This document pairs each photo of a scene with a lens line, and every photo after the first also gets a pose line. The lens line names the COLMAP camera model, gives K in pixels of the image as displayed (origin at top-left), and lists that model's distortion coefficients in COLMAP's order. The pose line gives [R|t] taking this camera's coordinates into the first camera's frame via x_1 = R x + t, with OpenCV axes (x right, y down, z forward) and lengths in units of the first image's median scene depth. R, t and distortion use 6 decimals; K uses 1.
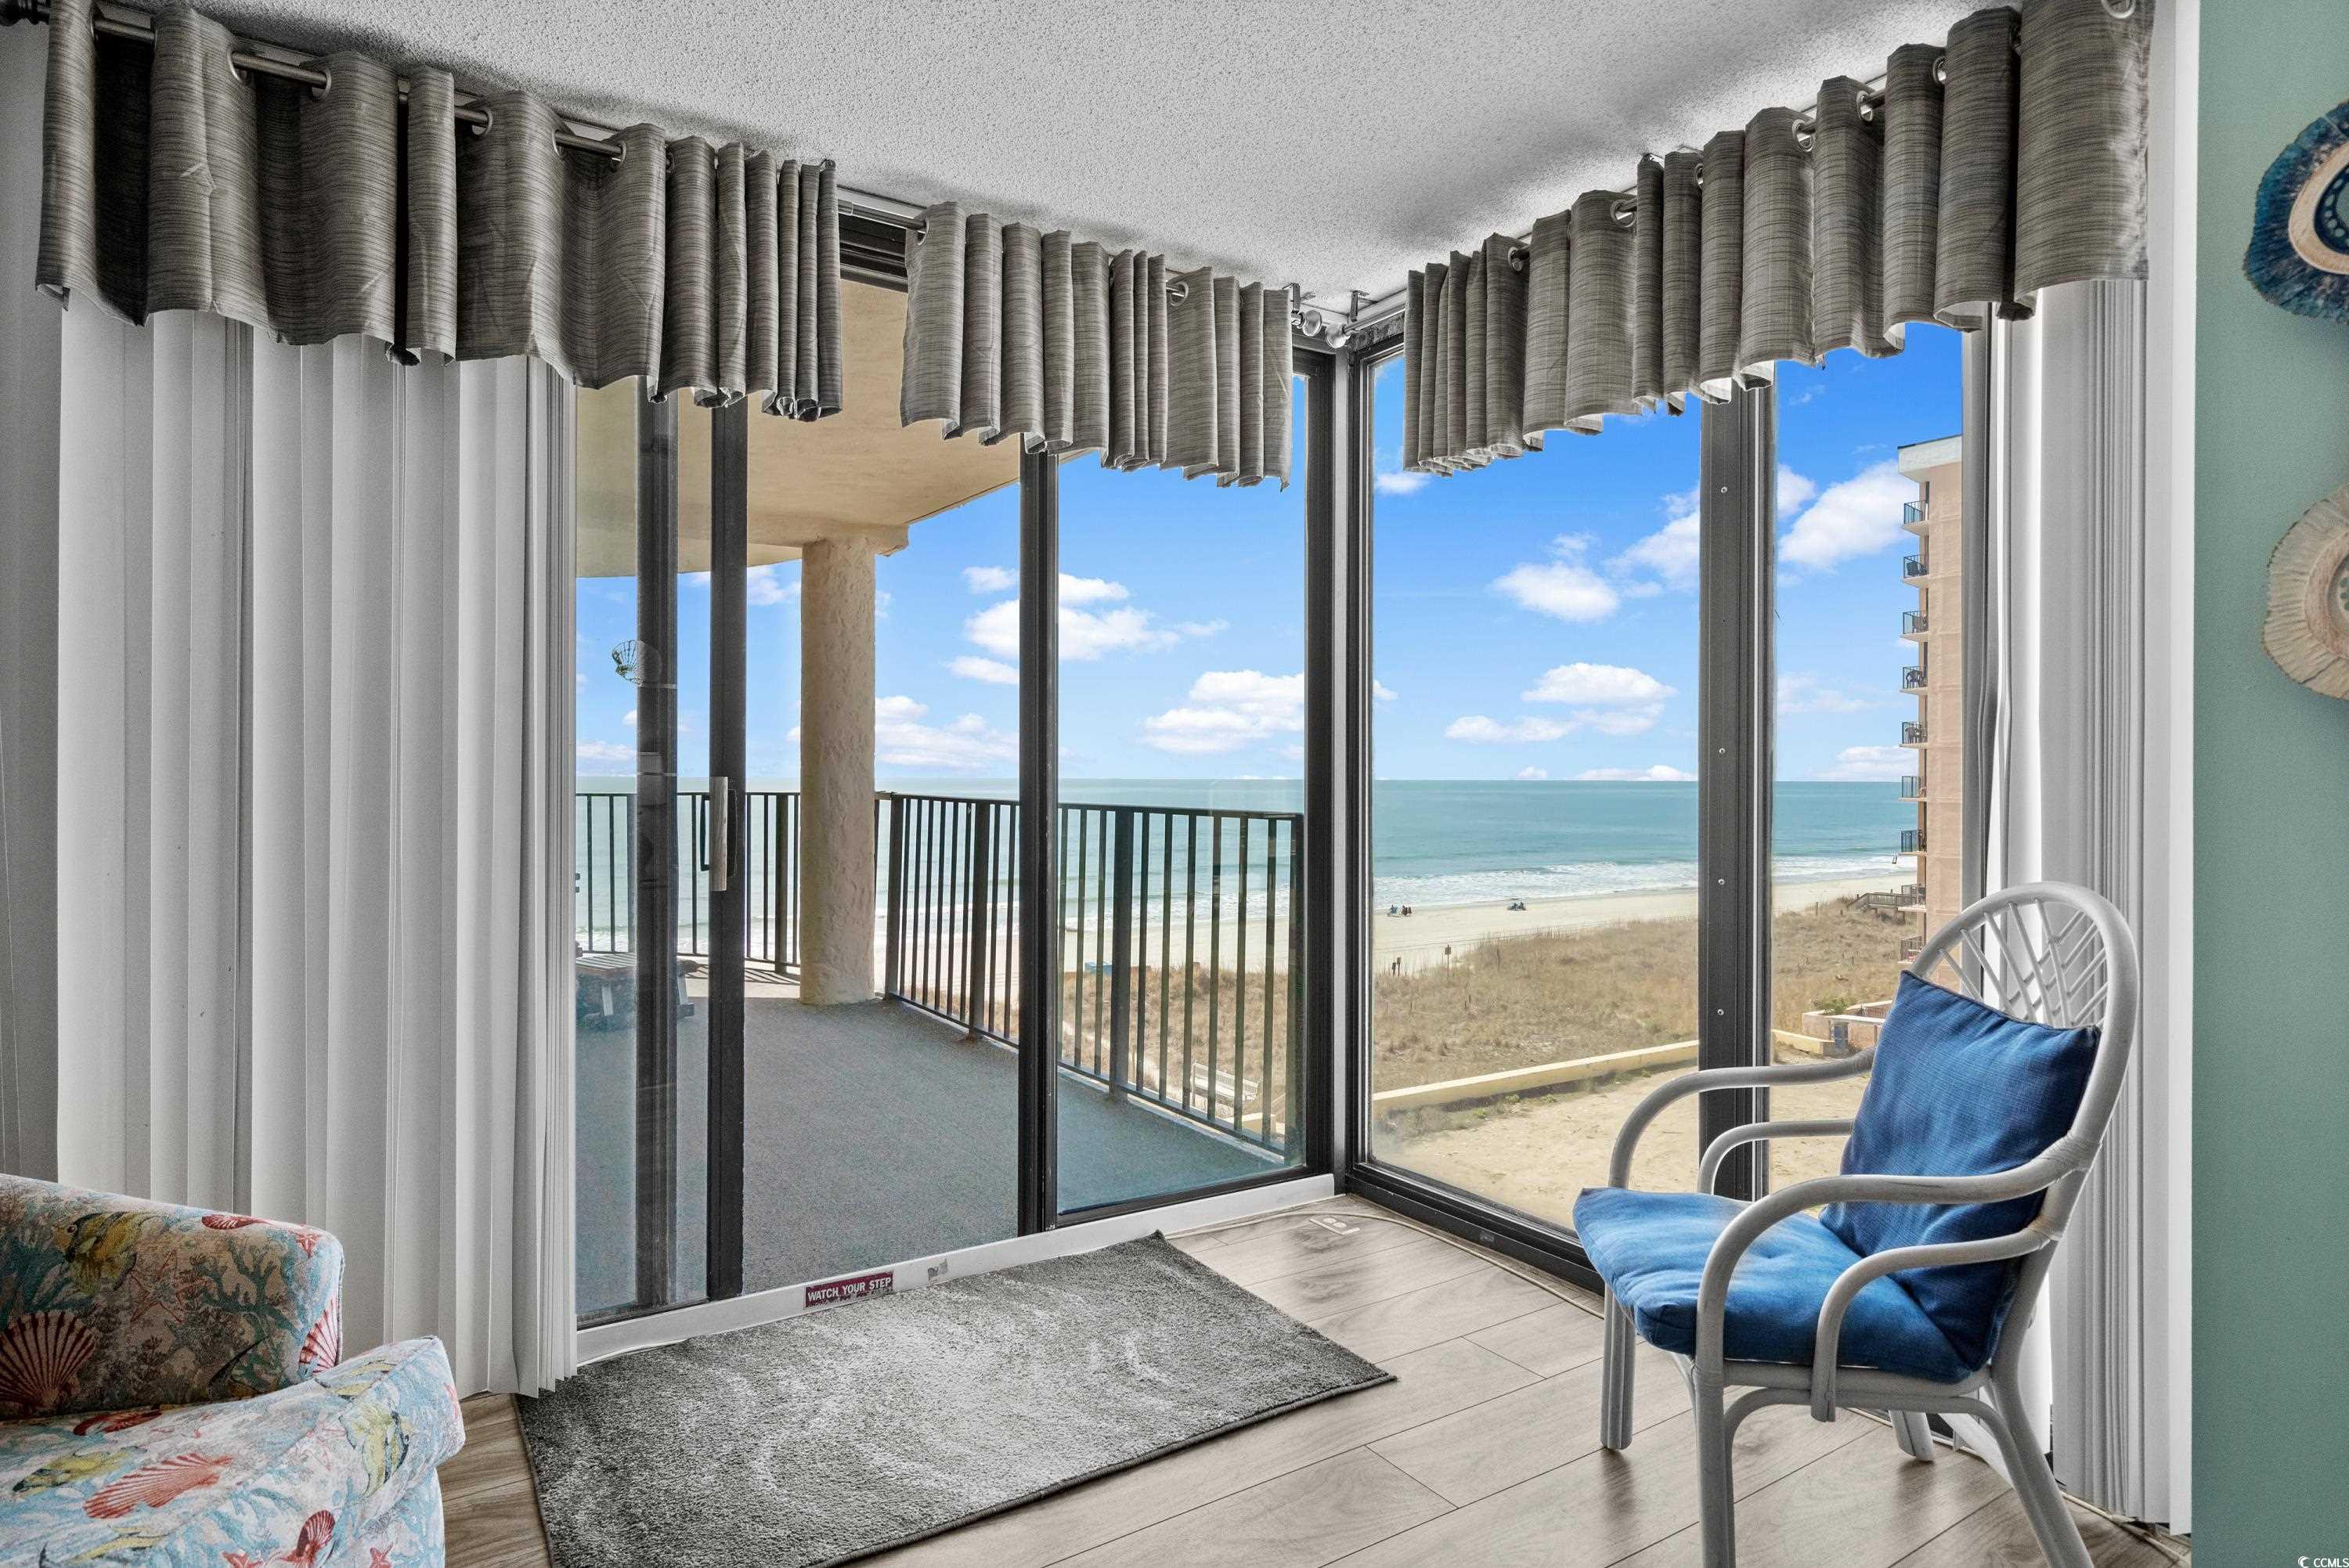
lens RADIAL K [[1287.8, 0, 1174.5], [0, 1287.8, 784.0], [0, 0, 1]] dist [-0.001219, 0.000128]
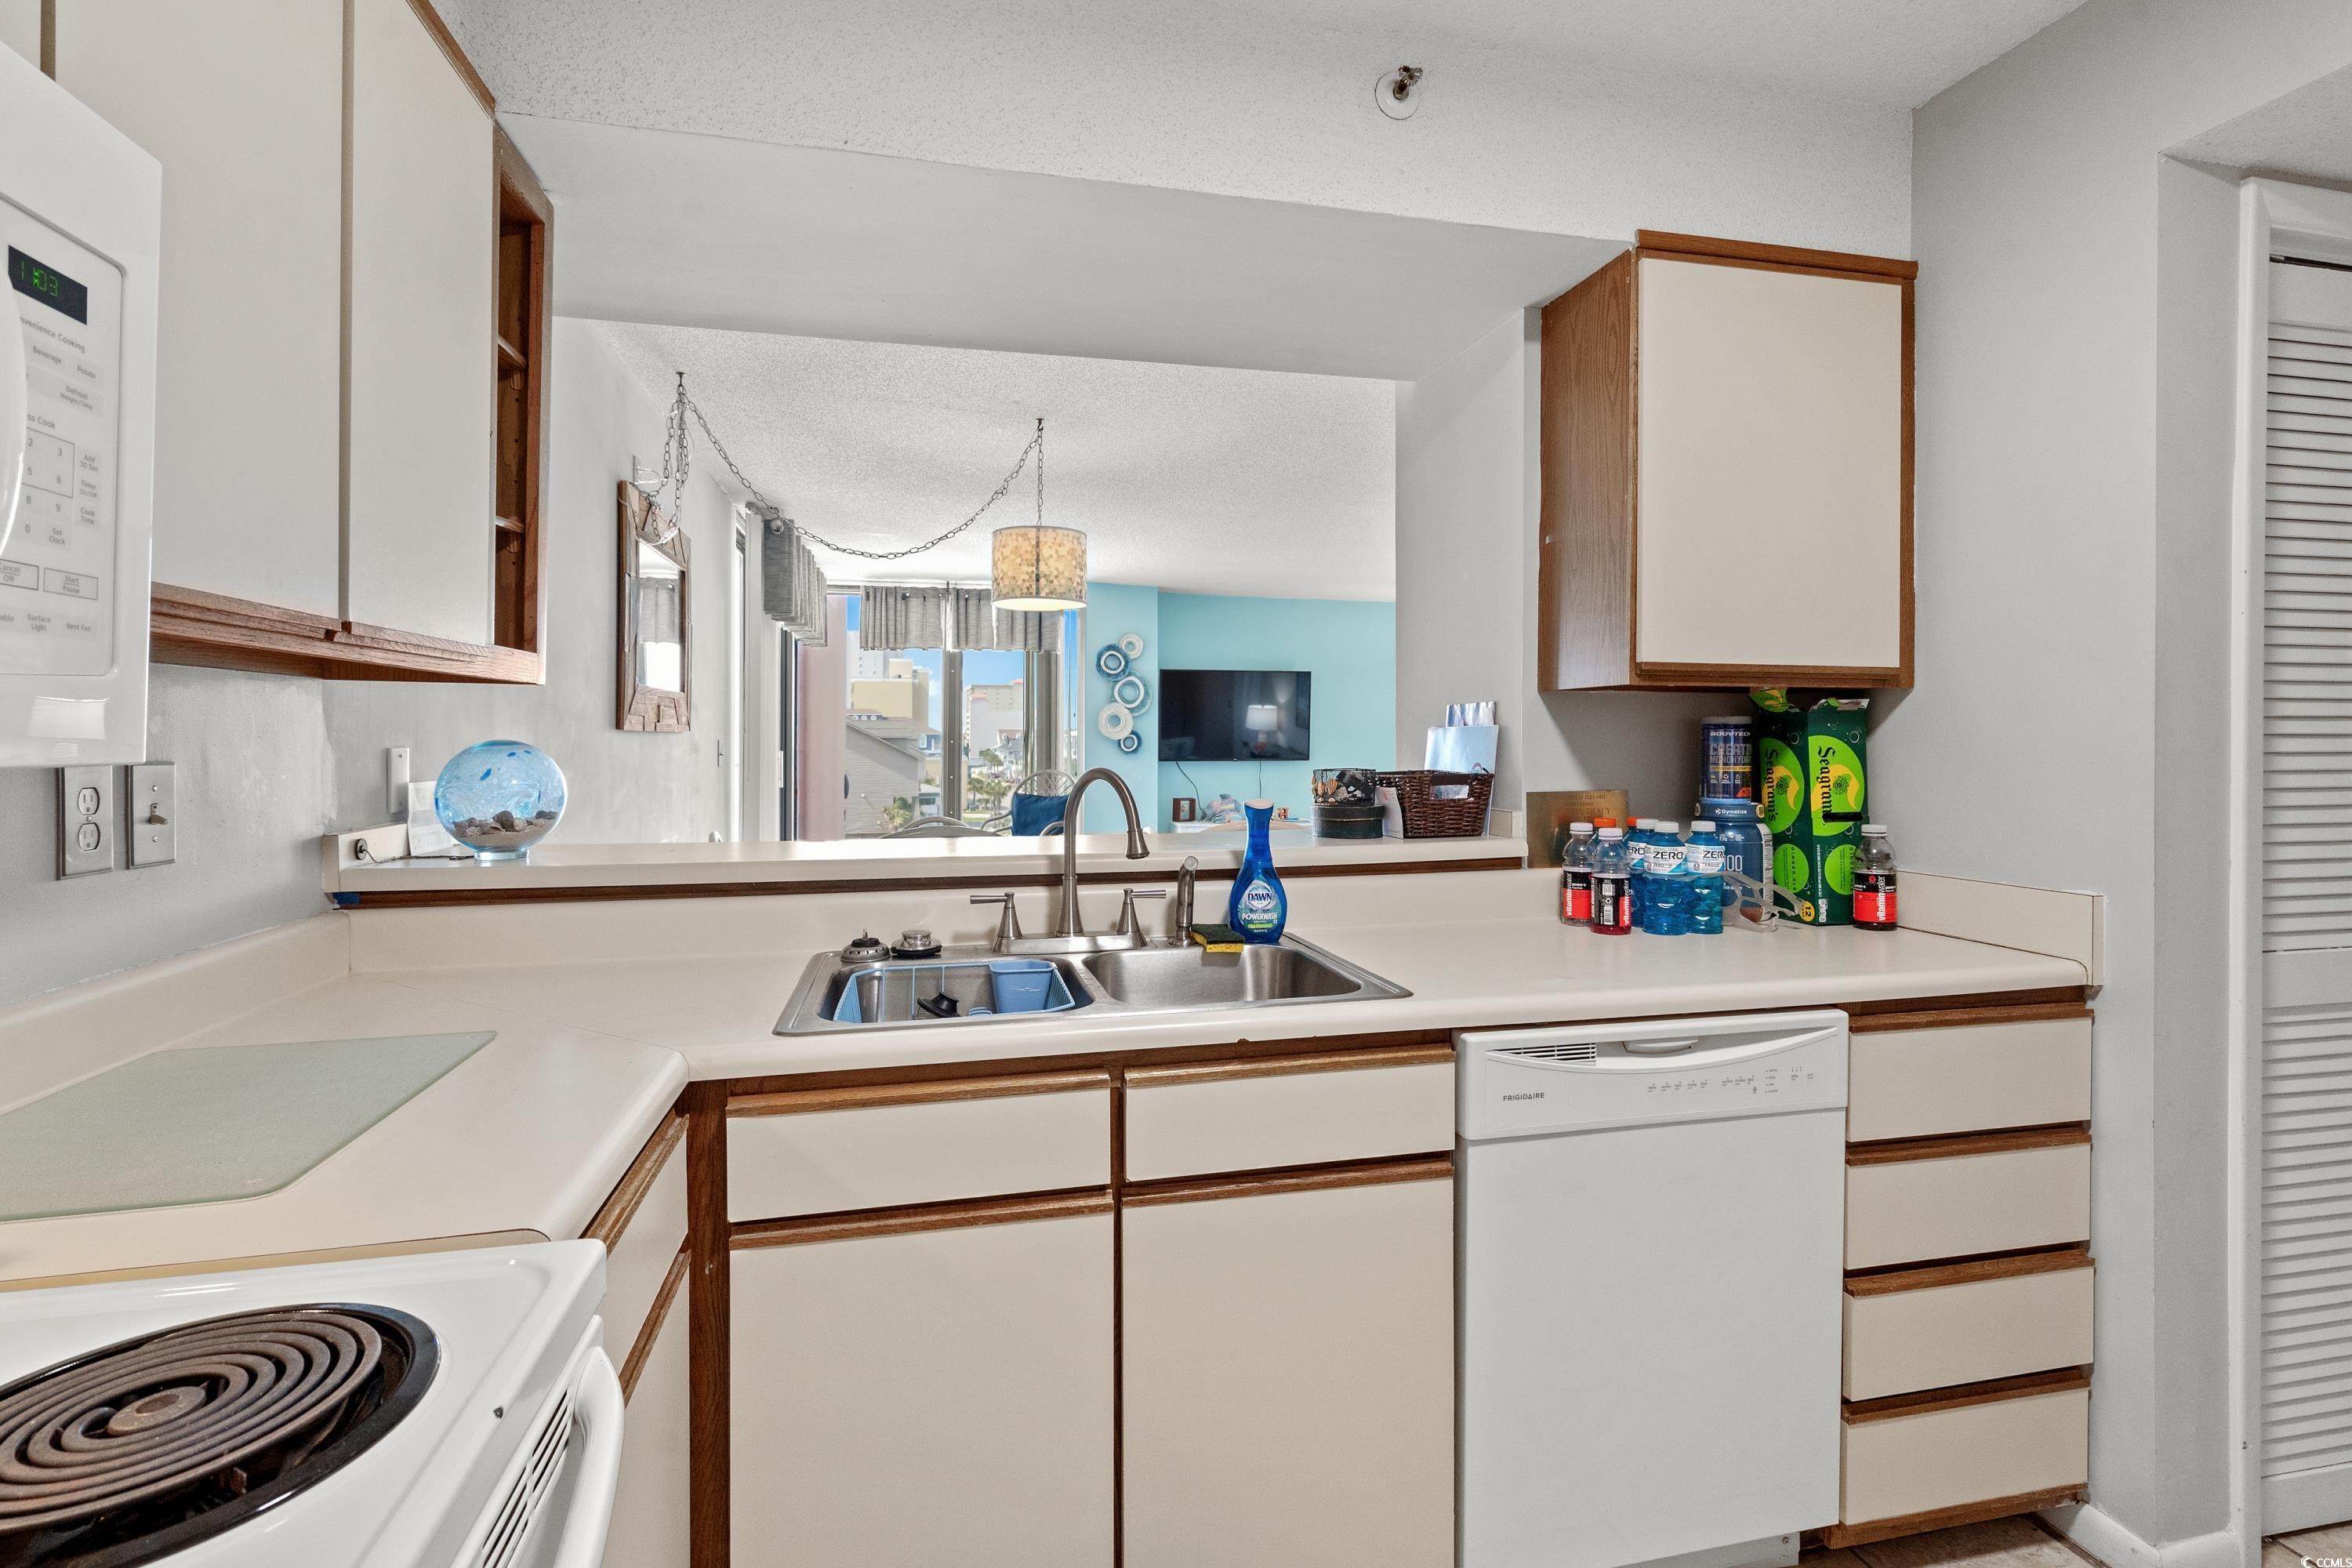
lens RADIAL K [[1111.2, 0, 1174.4], [0, 1111.2, 731.1], [0, 0, 1]] dist [-0.002762, -0.000099]
pose [[0.333009, 0.001416, 0.942922, -2.350552], [0.003937, 0.999988, -0.002893, -0.045400], [-0.942915, 0.004676, 0.333000, -0.653527]]
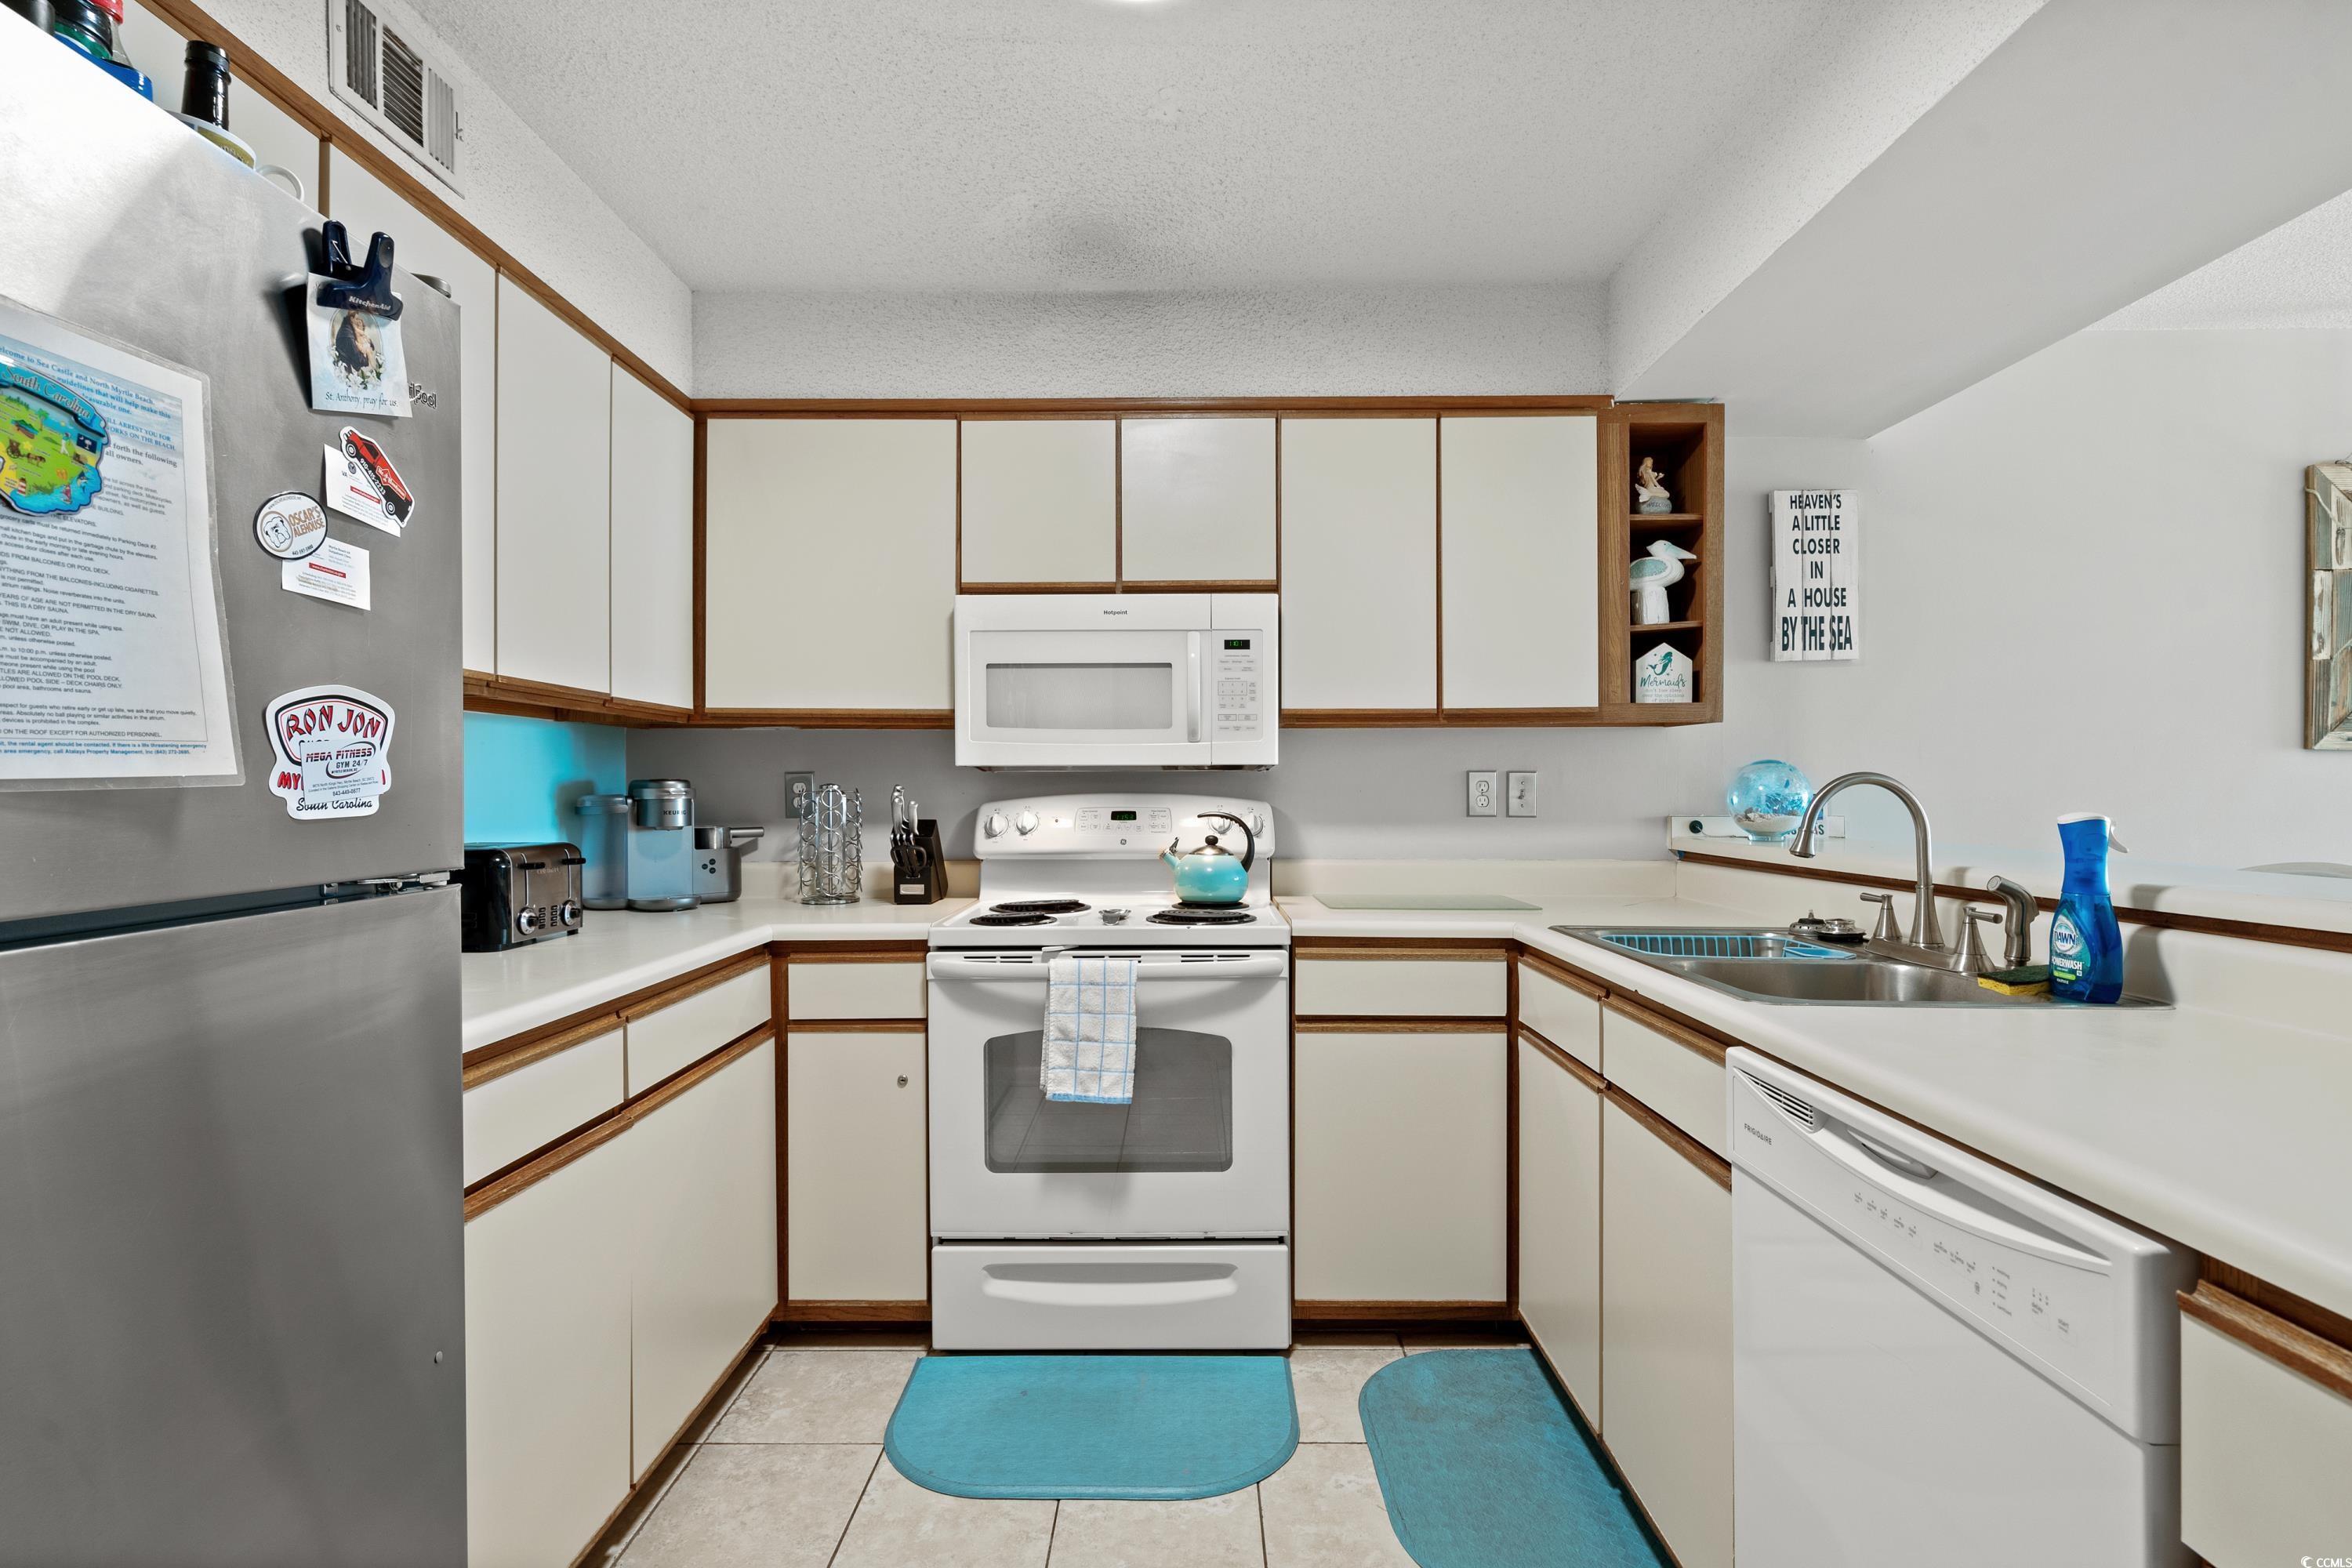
lens RADIAL K [[1101.5, 0, 1180.4], [0, 1101.5, 798.8], [0, 0, 1]] dist [0.000764, 0.000586]
pose [[0.838581, -0.002259, -0.544773, -1.698883], [0.004668, 0.999984, 0.003039, -0.011622], [0.544758, -0.005092, 0.838578, -1.187545]]
